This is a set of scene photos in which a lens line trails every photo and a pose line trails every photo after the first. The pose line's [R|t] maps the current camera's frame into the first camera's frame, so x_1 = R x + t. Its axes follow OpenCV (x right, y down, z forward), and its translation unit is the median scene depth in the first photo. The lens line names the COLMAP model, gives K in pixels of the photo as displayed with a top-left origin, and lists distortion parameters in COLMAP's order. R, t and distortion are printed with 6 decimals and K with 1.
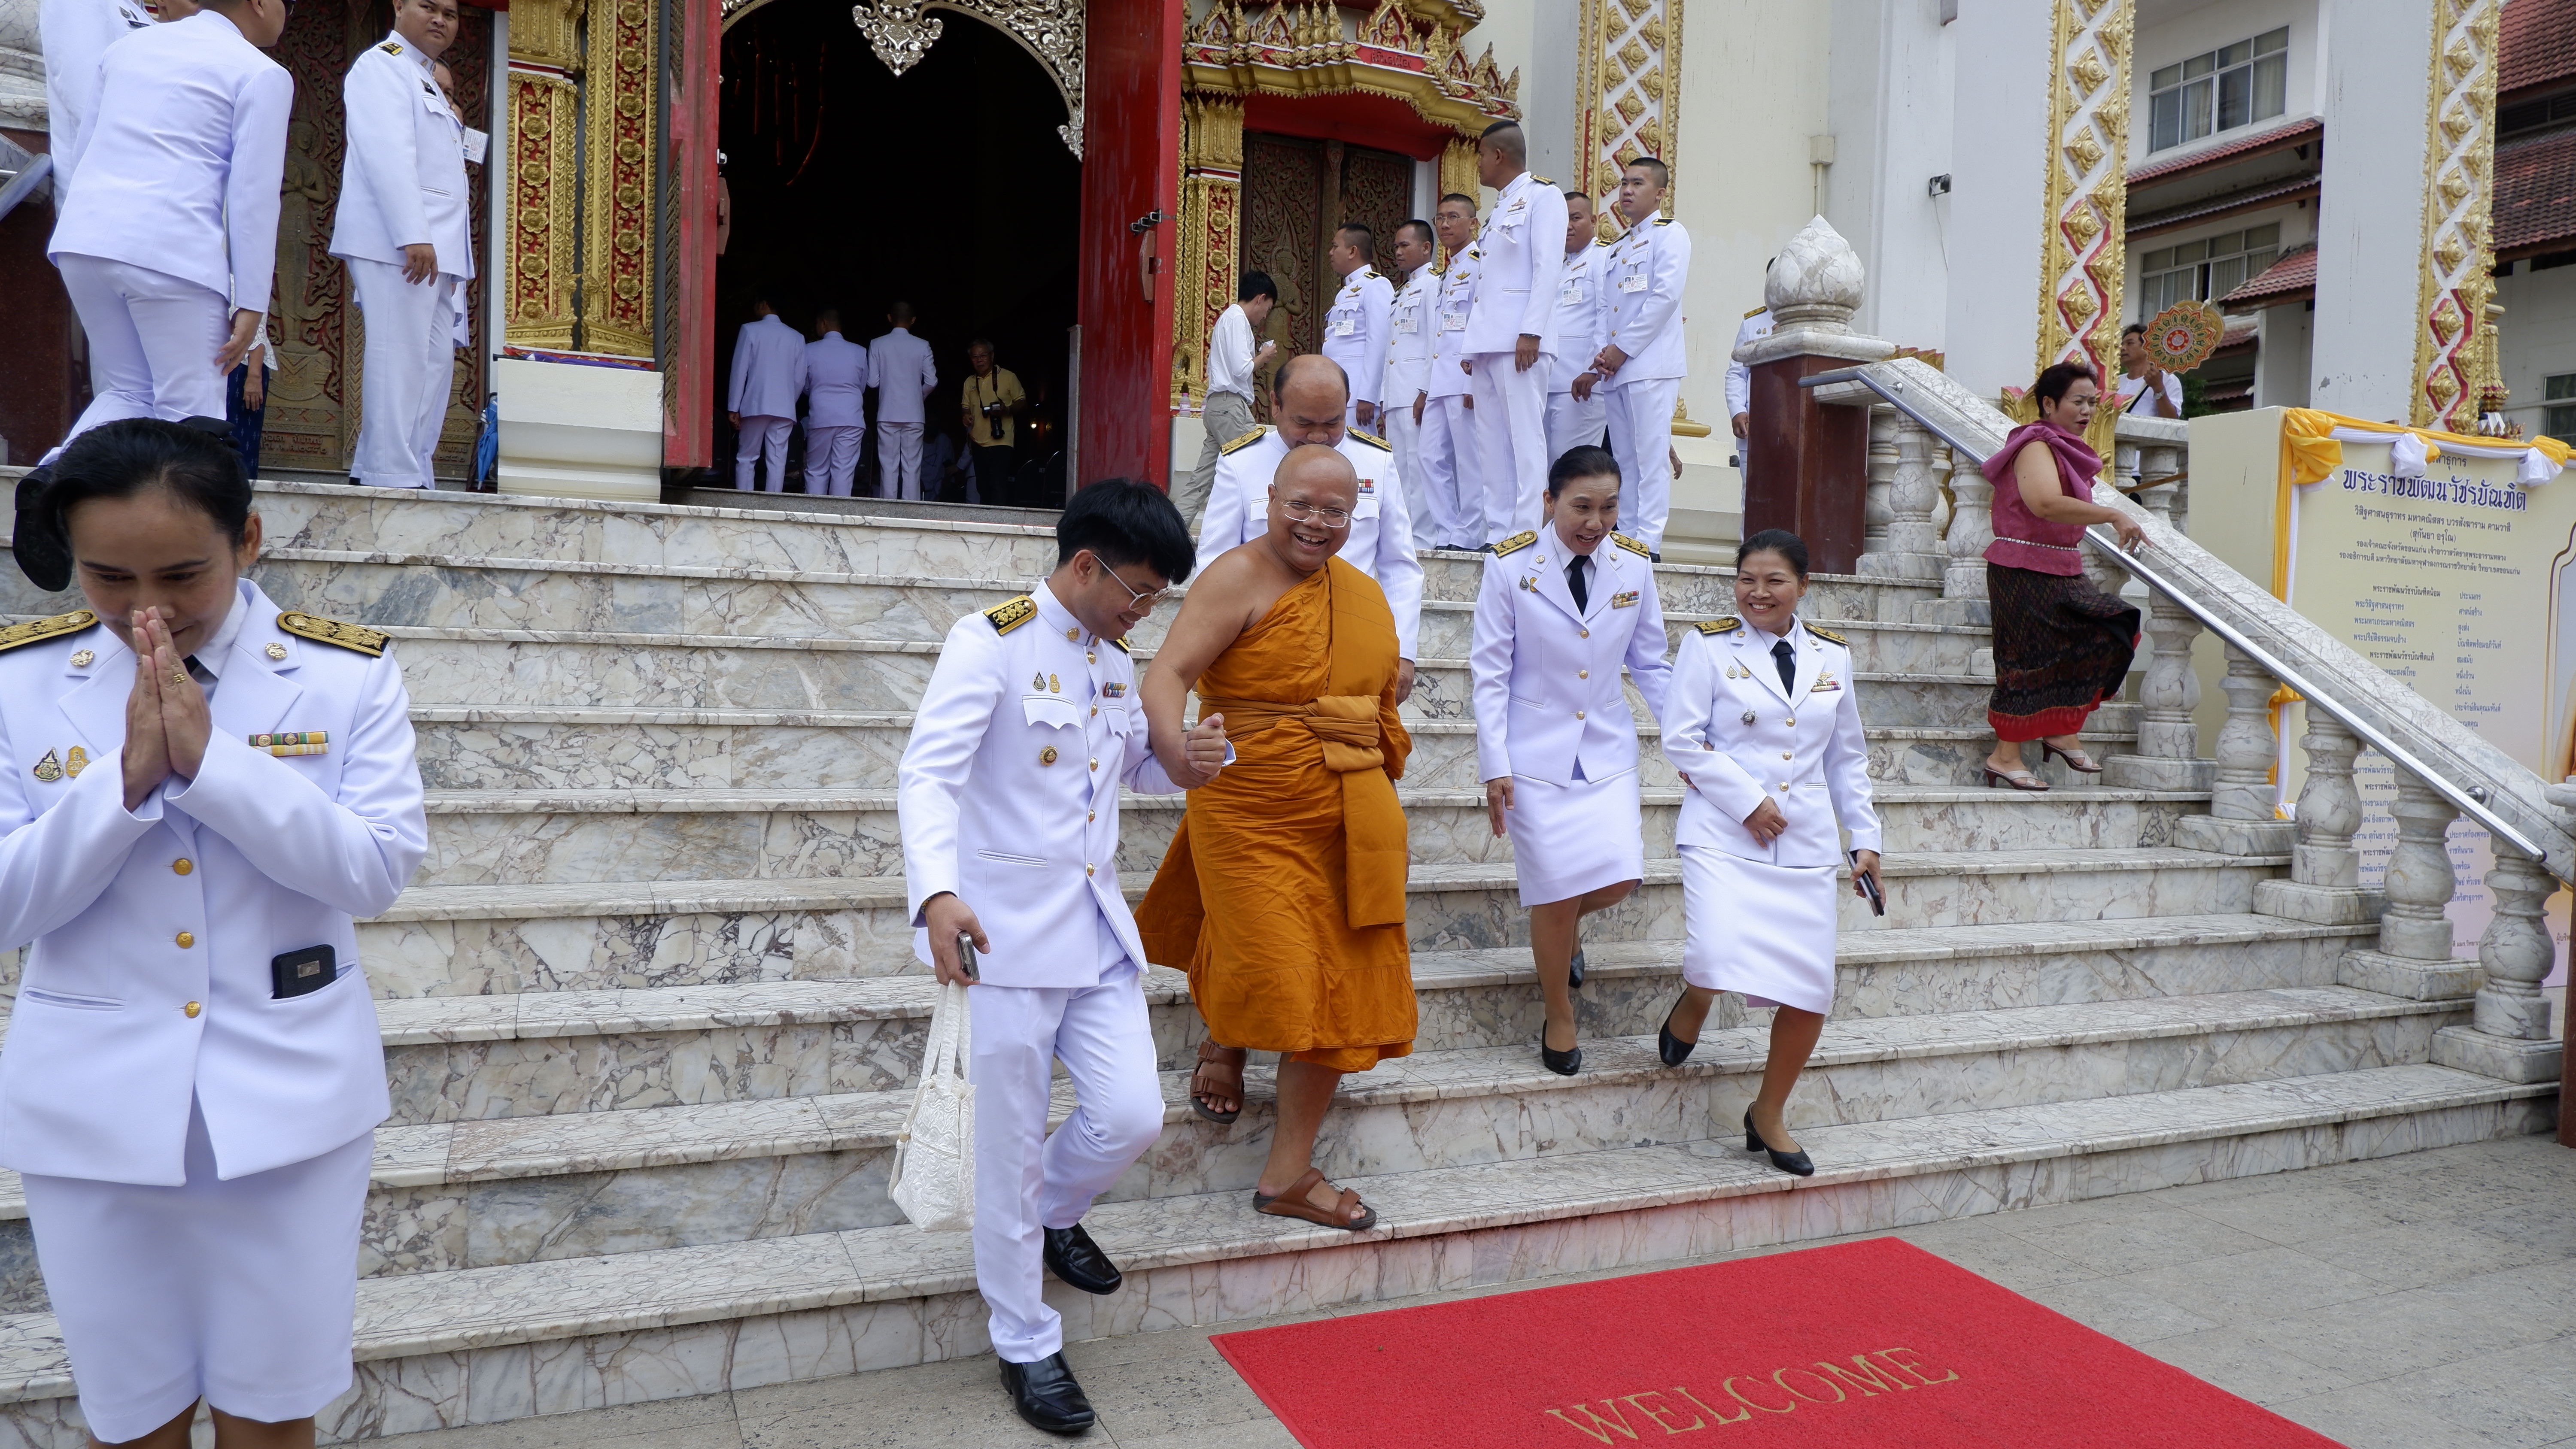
lens RADIAL K [[1698.0, 0, 1288.0], [0, 1698.0, 724.5], [0, 0, 1]] dist [-0.003620, -0.006653]
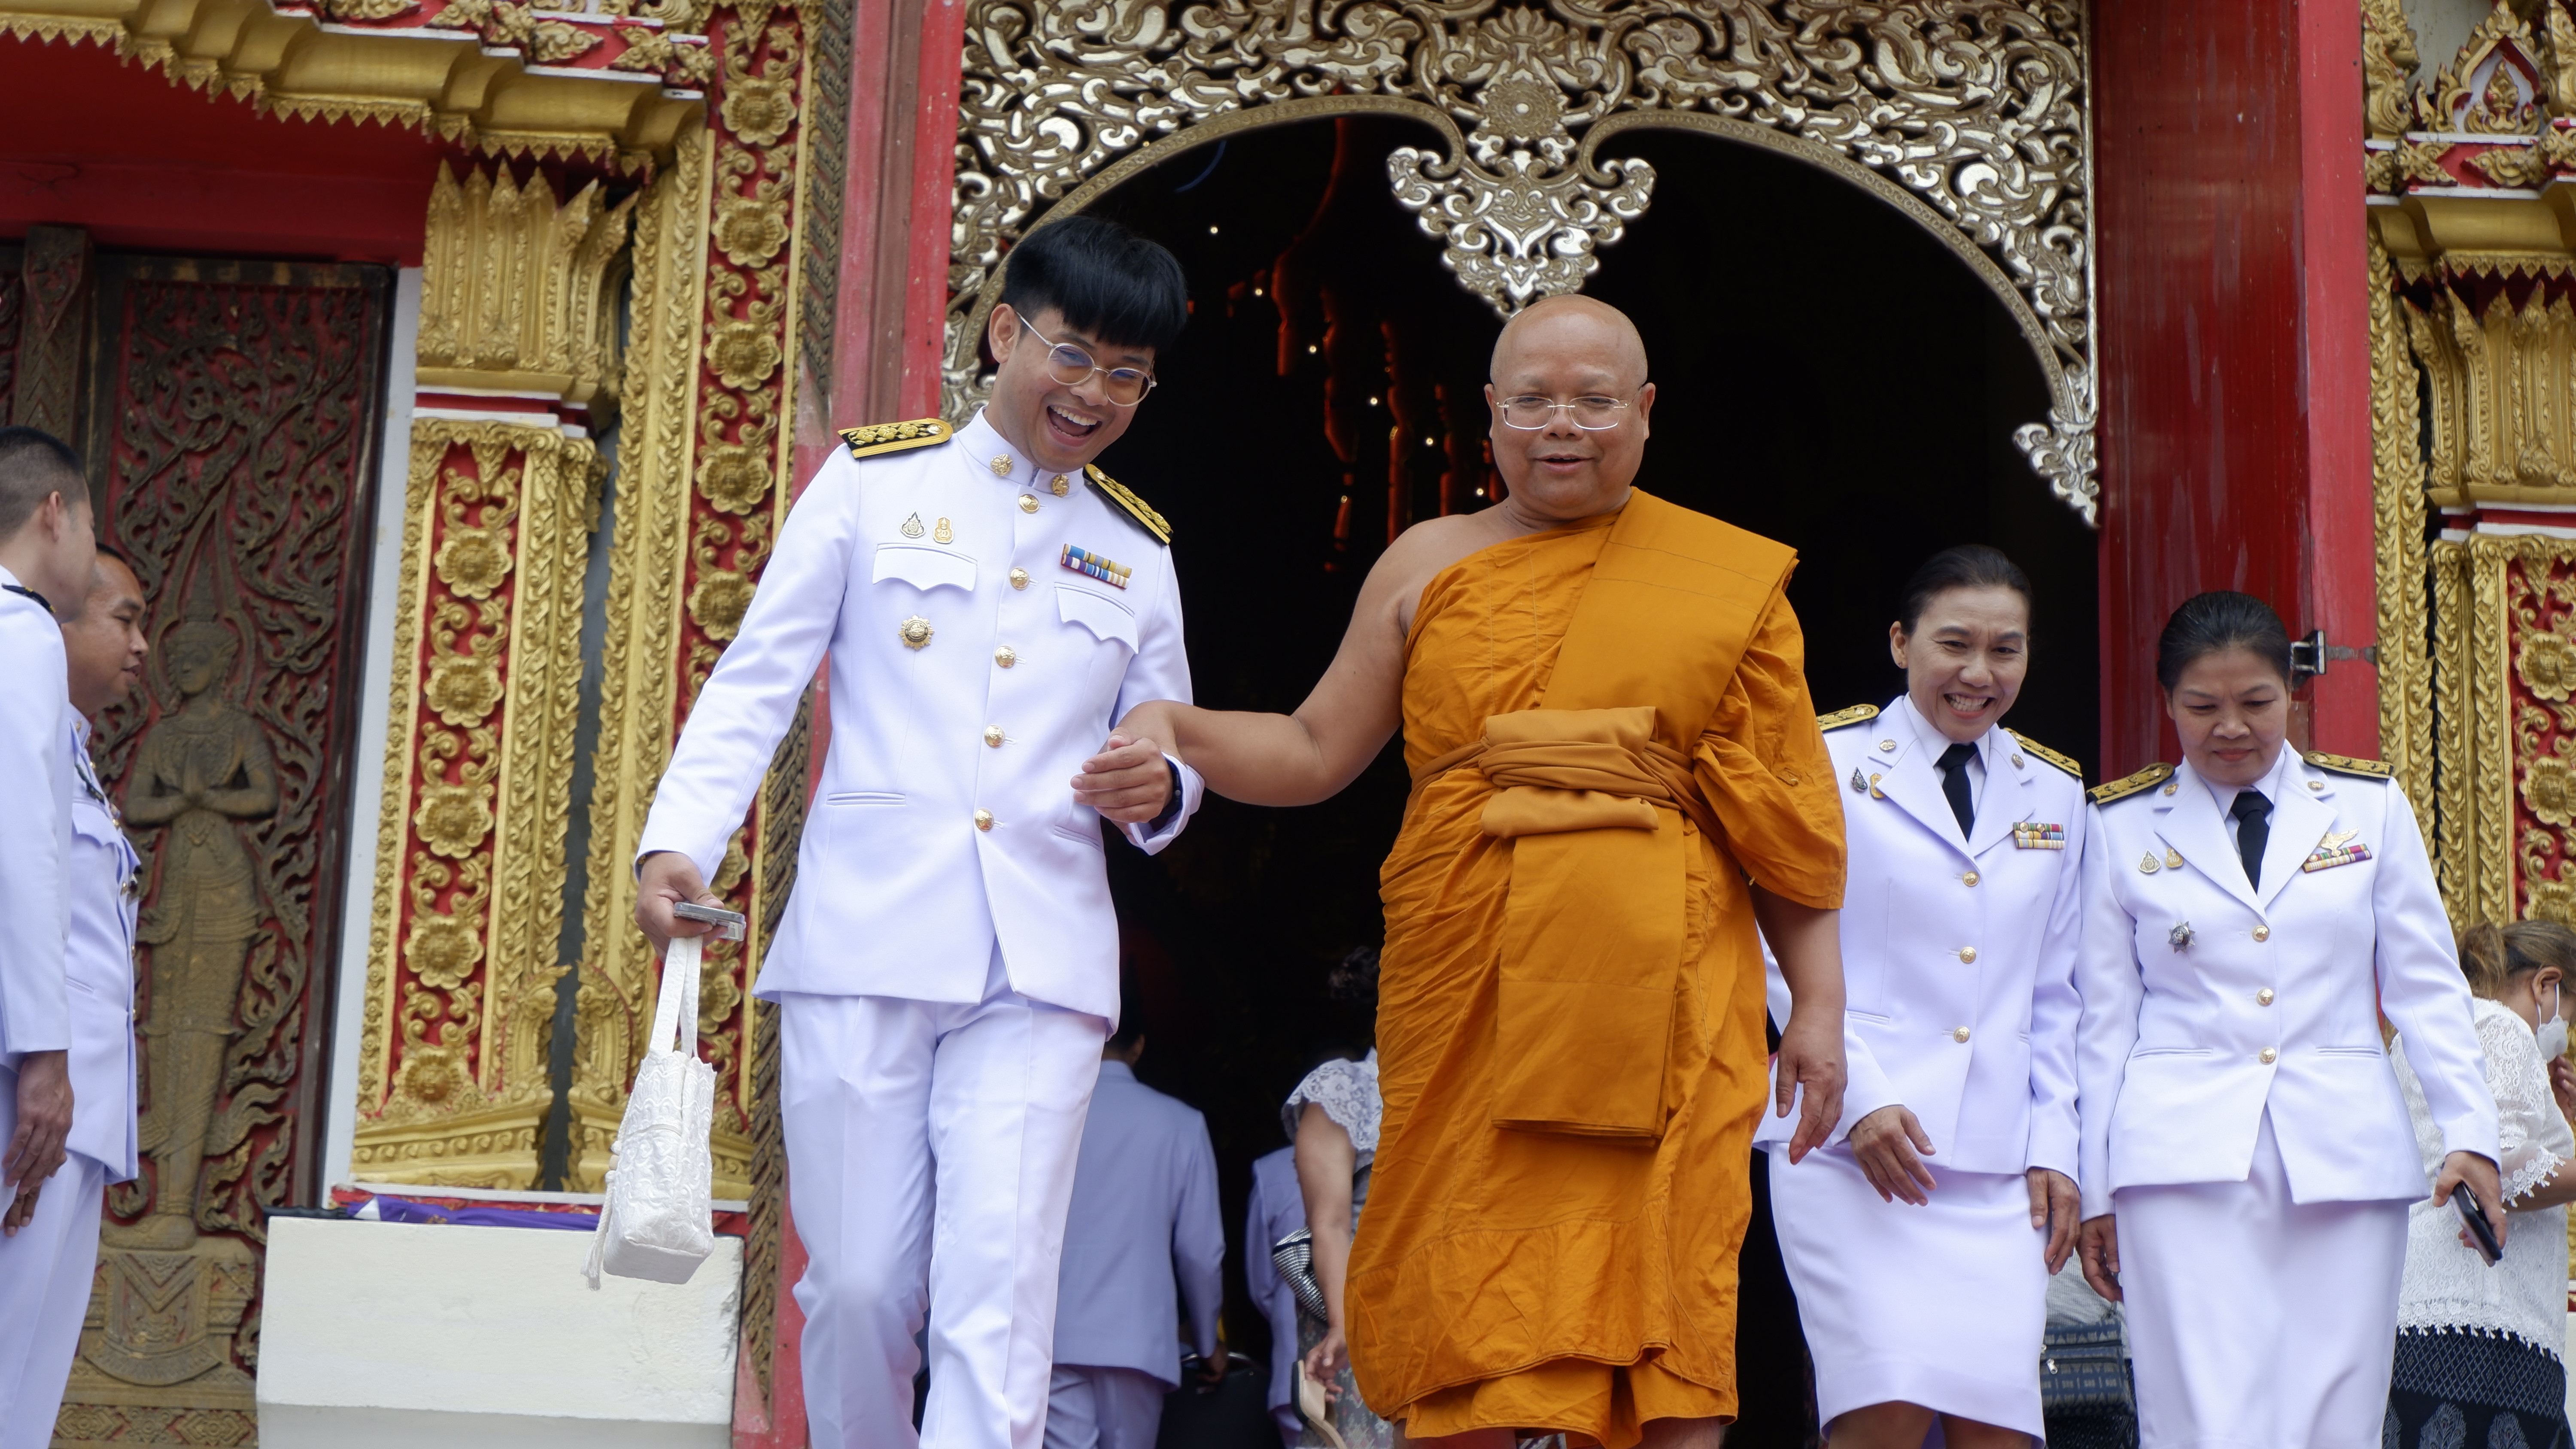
lens RADIAL K [[5006.6, 0, 1288.0], [0, 5006.6, 724.5], [0, 0, 1]] dist [-0.047505, -0.143528]
pose [[0.942680, -0.085858, -0.322464, 0.035161], [-0.017107, 0.952629, -0.303654, -0.011968], [0.333259, 0.291765, 0.896555, 0.131443]]
